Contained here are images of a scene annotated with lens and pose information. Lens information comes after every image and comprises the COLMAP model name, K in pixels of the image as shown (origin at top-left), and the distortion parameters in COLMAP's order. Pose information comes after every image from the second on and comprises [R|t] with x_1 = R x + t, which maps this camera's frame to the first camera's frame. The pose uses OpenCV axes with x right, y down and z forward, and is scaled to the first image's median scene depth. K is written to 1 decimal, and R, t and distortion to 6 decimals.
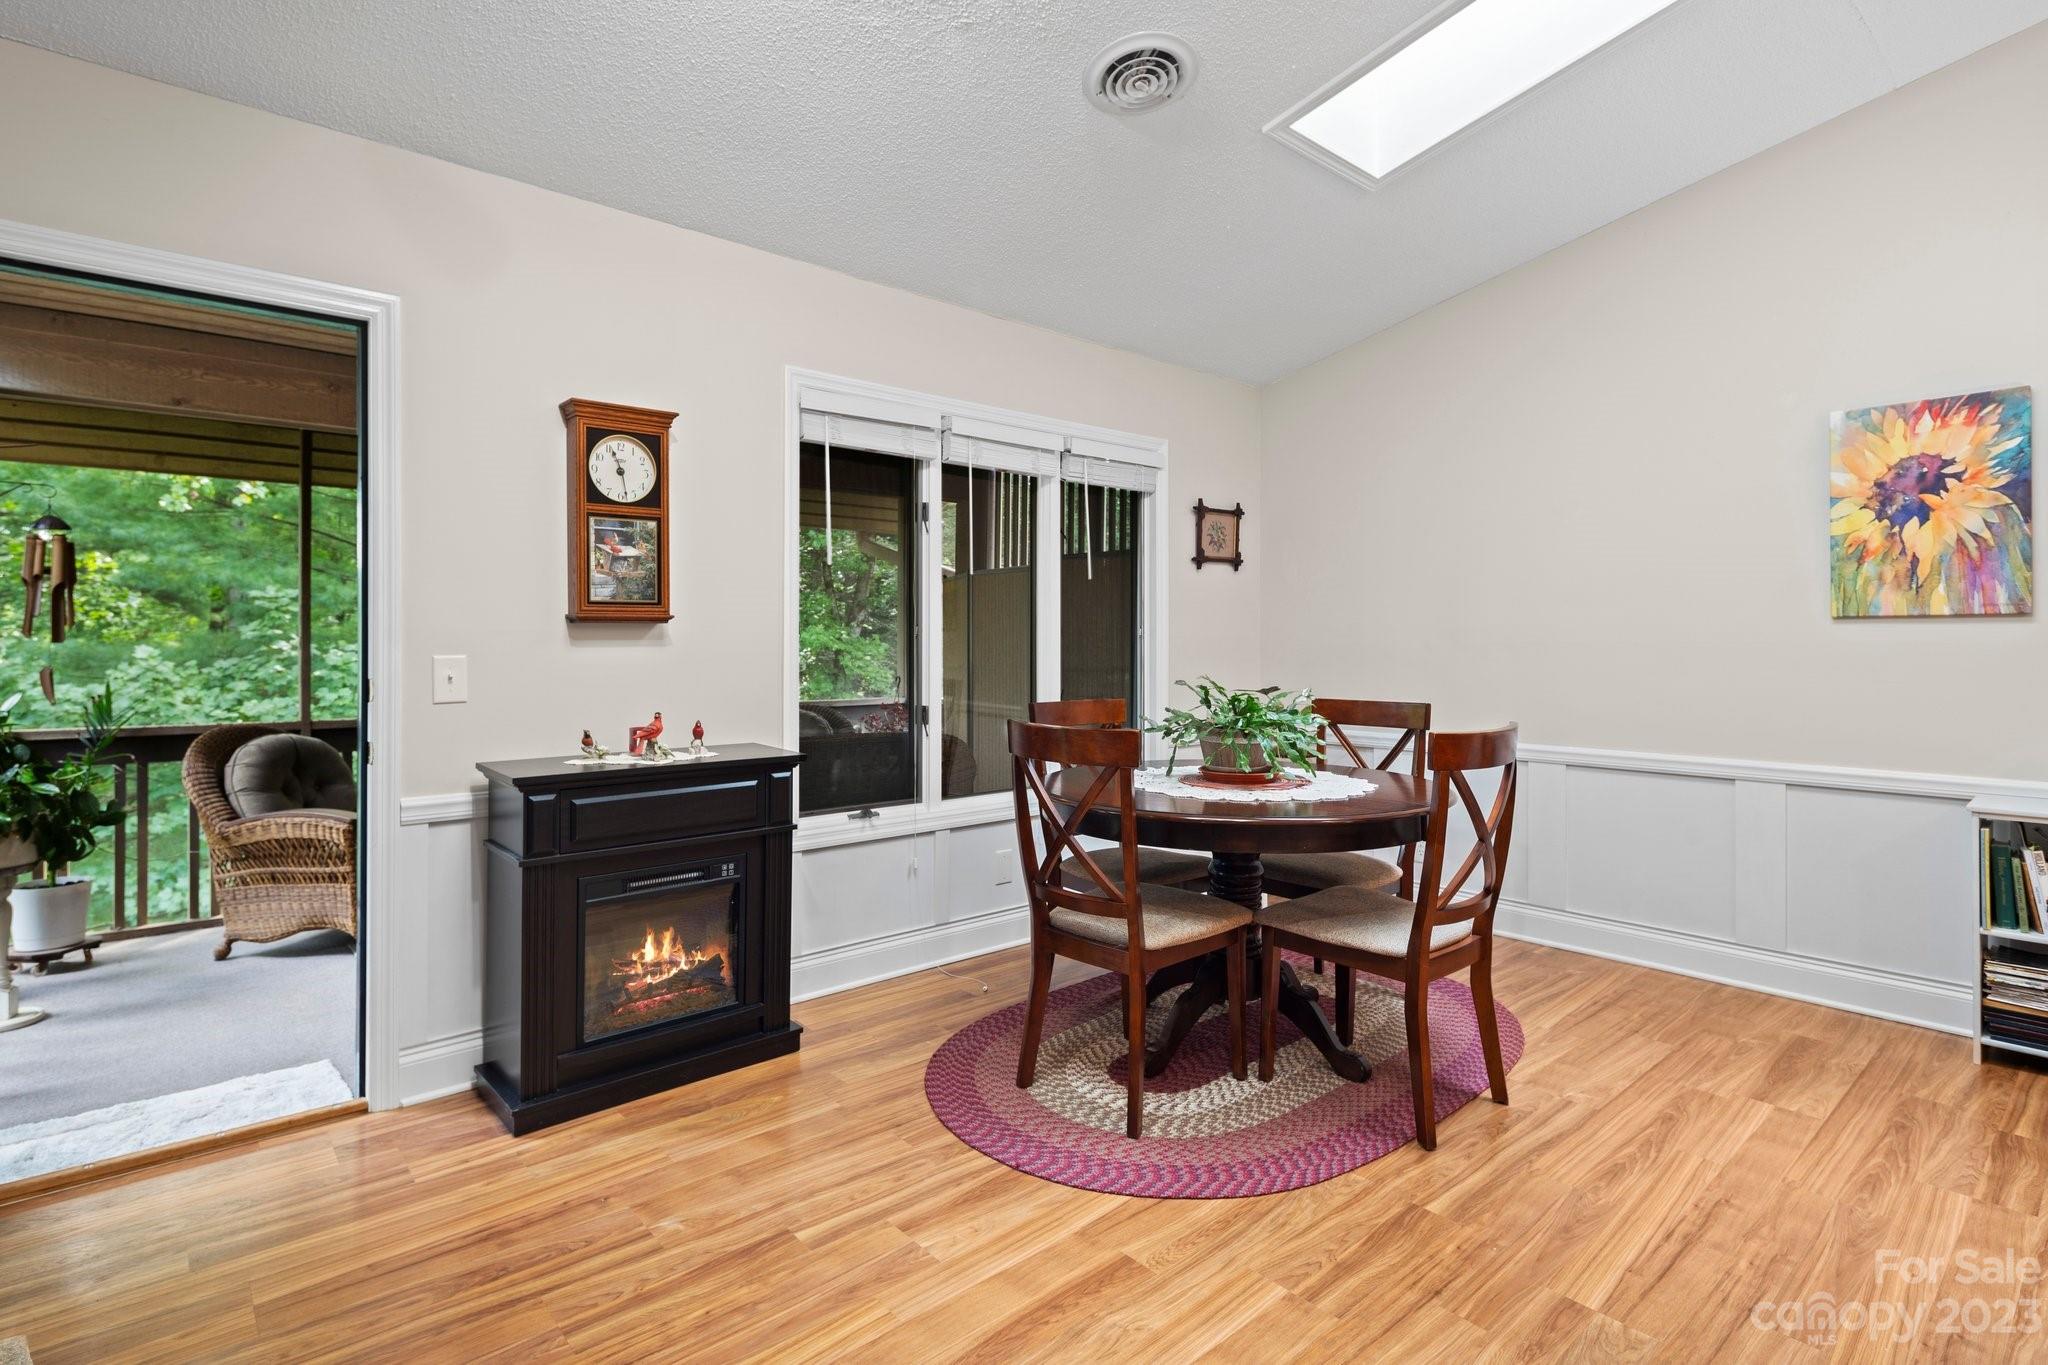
lens RADIAL K [[1014.2, 0, 1018.8], [0, 1014.2, 639.4], [0, 0, 1]] dist [-0.000267, 0.000488]
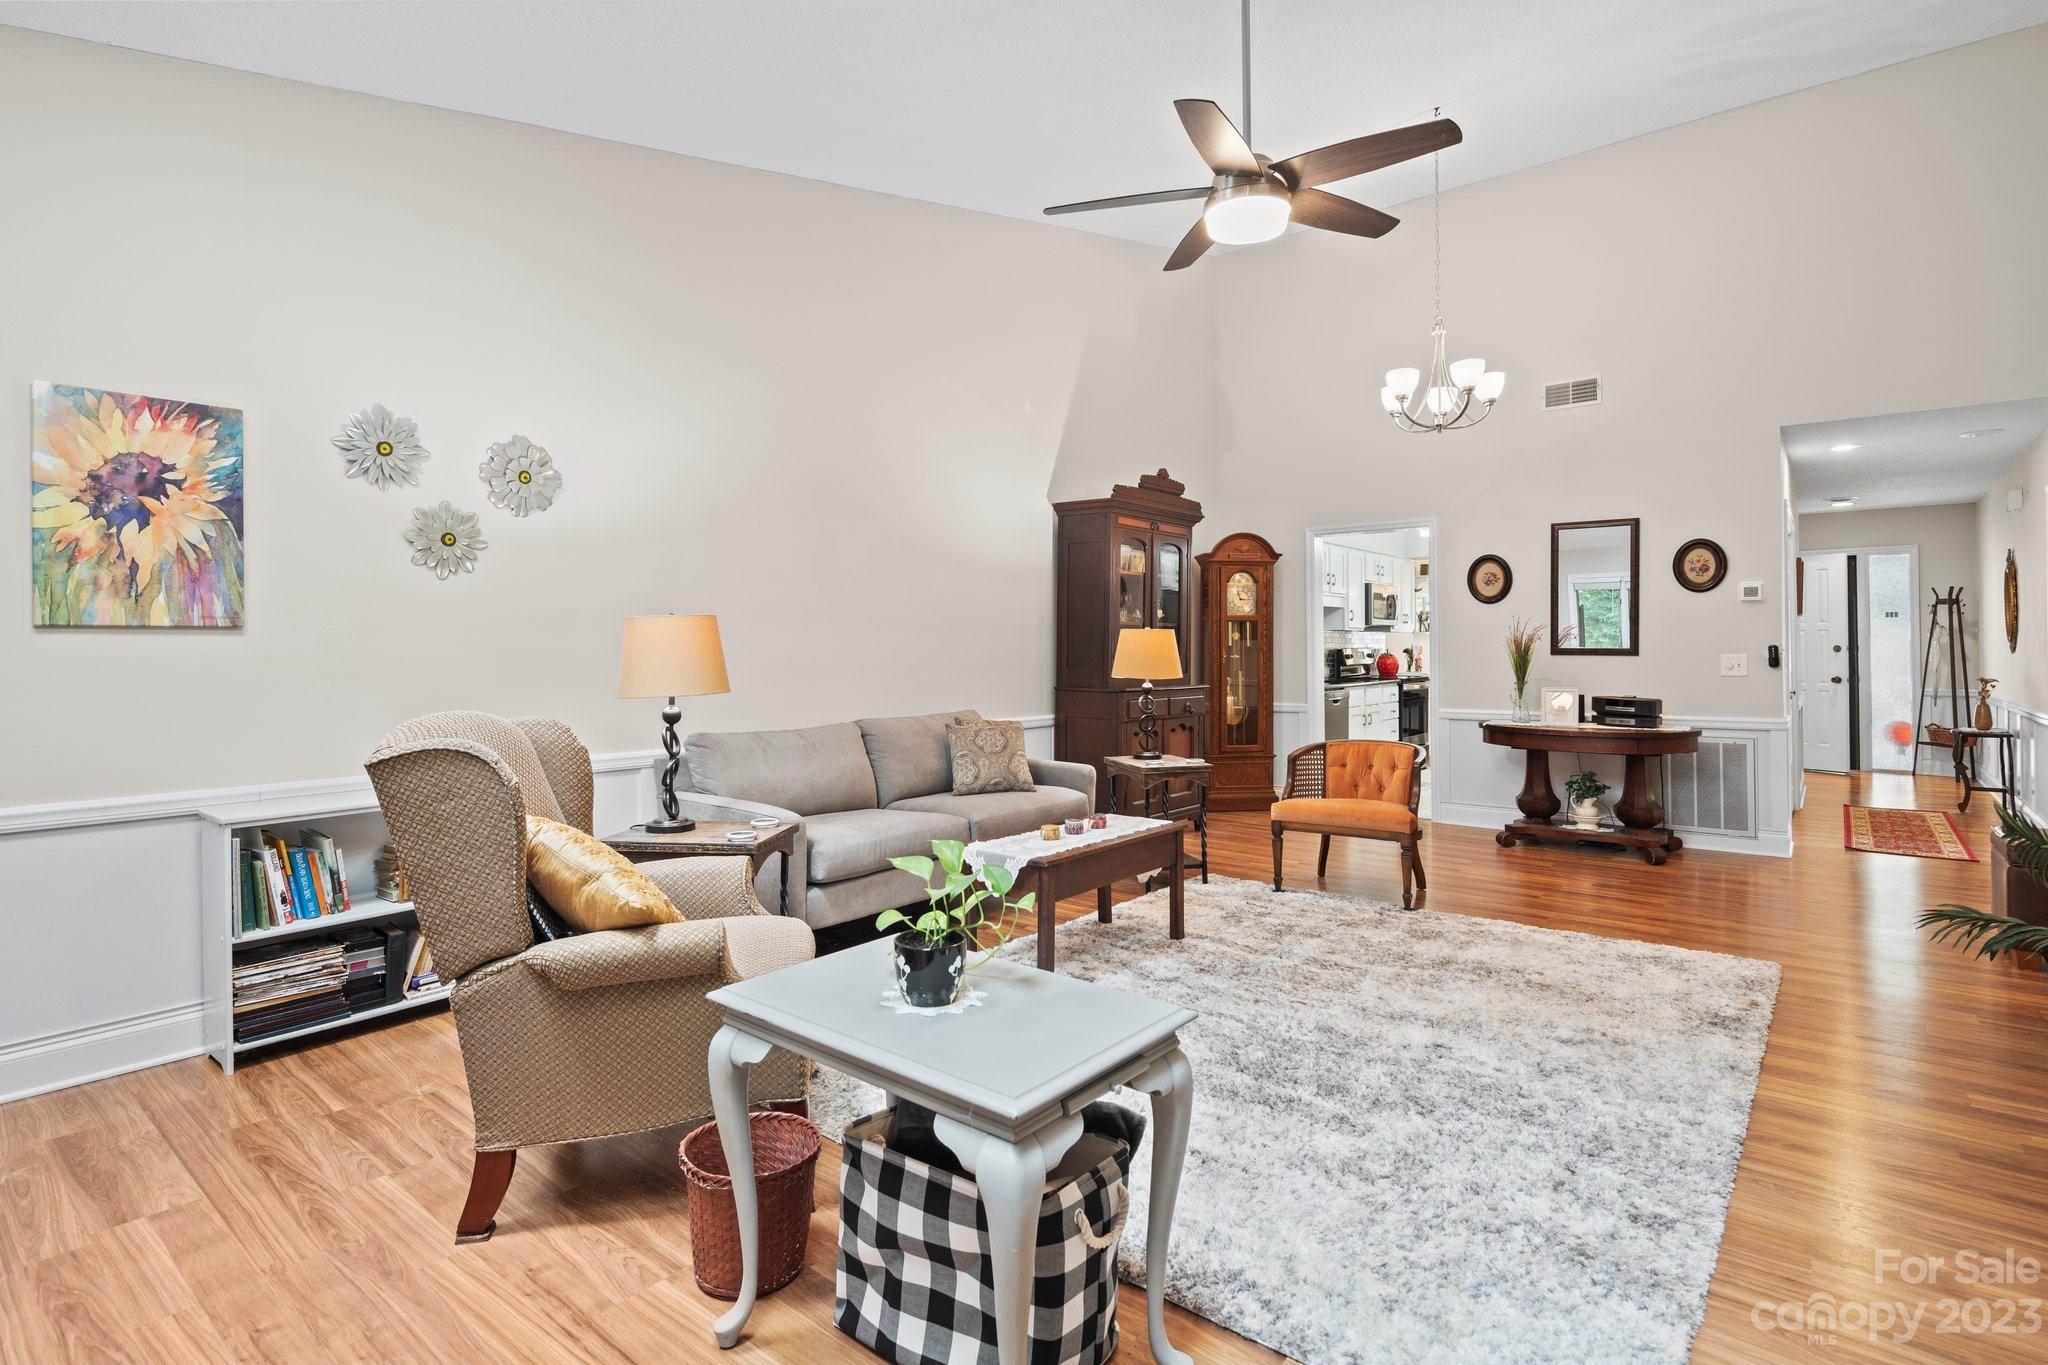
lens RADIAL K [[995.0, 0, 1013.7], [0, 995.0, 643.5], [0, 0, 1]] dist [0.000123, -0.000101]
pose [[-0.150848, 0.006409, 0.988536, -0.137558], [0.003592, 0.999976, -0.005935, 0.000618], [-0.988550, 0.002655, -0.150867, 0.355758]]
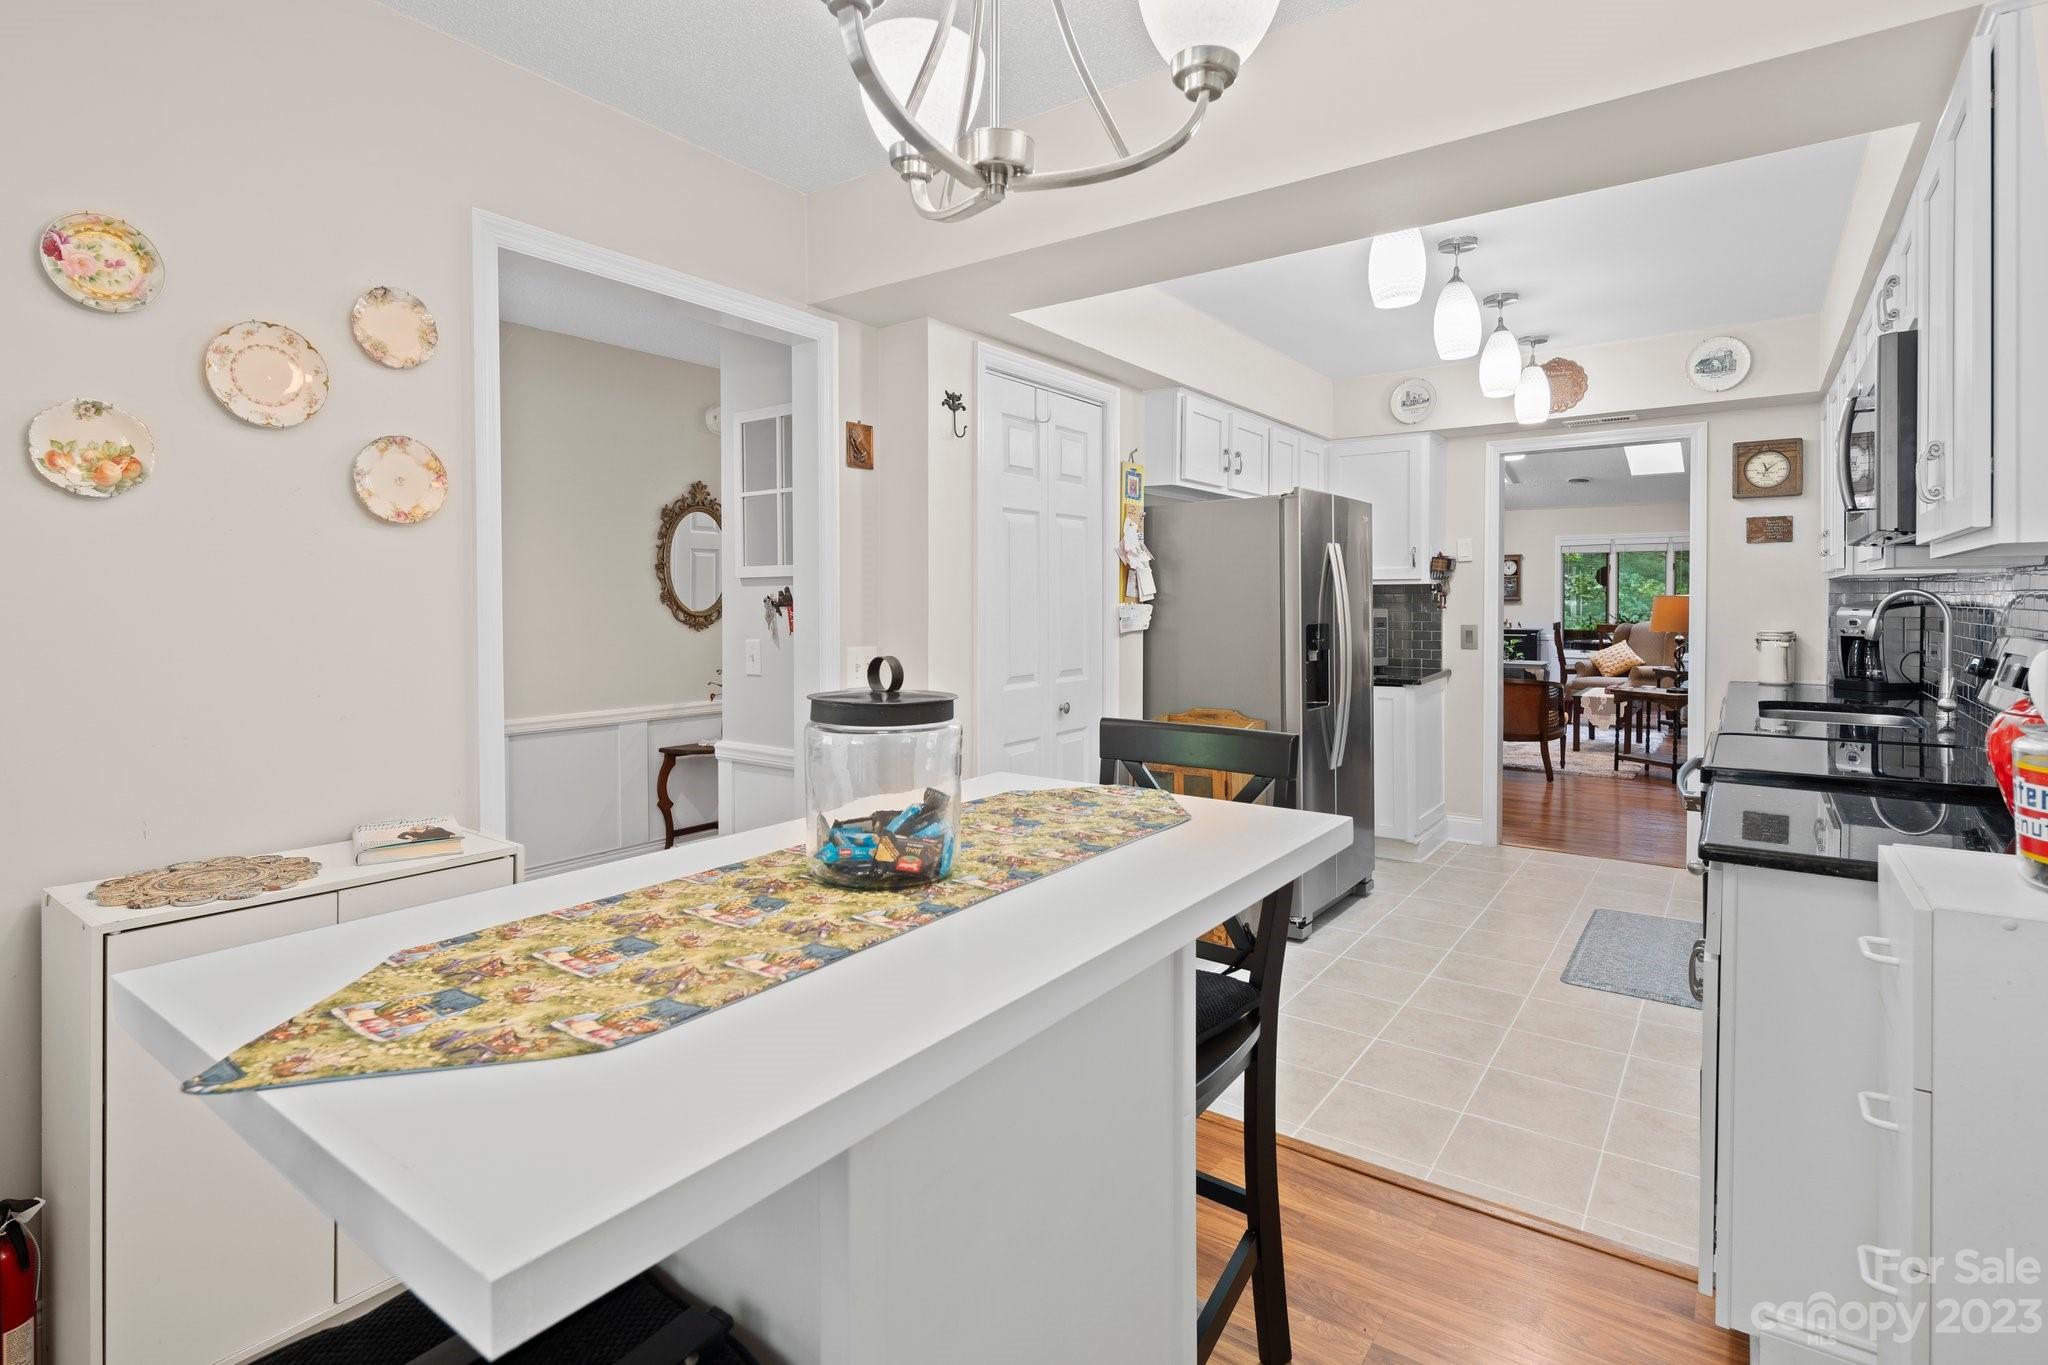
lens RADIAL K [[1006.7, 0, 1007.8], [0, 1006.7, 636.7], [0, 0, 1]] dist [-0.000811, -0.001360]
pose [[0.209169, 0.035655, -0.977229, 3.337418], [0.002783, 0.999309, 0.037057, -0.026803], [0.977875, -0.010471, 0.208926, -2.034718]]
